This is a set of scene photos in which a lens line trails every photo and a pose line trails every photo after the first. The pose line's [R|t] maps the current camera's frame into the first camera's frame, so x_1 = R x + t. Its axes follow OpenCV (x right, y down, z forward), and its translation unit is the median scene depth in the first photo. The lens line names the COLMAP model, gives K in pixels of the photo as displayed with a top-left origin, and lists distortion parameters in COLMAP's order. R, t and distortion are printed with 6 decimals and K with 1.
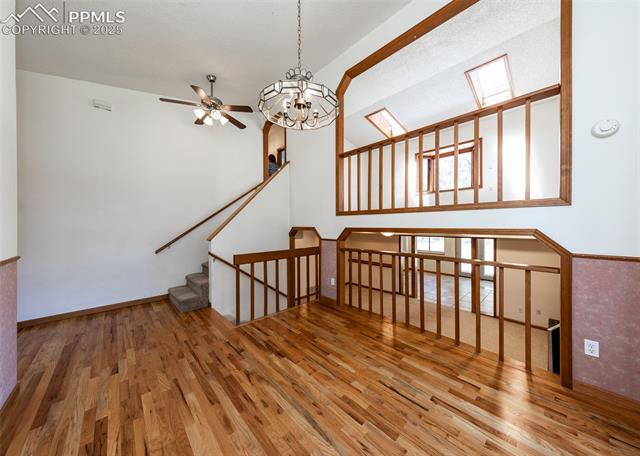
lens RADIAL K [[213.0, 0, 320.0], [0, 213.0, 228.0], [0, 0, 1]] dist [-0.000009, -0.000041]
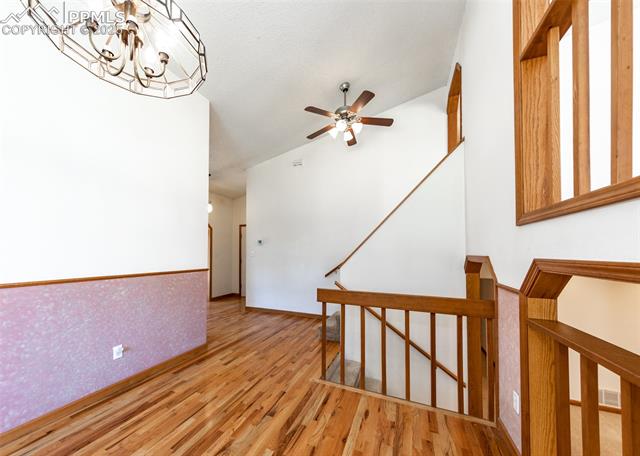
lens RADIAL K [[217.5, 0, 319.6], [0, 217.5, 250.6], [0, 0, 1]] dist [0.001269, 0.000082]
pose [[0.410031, -0.005673, -0.912054, 0.362108], [-0.014254, 0.999819, -0.012627, -0.006717], [0.911960, 0.018178, 0.409876, 0.702120]]
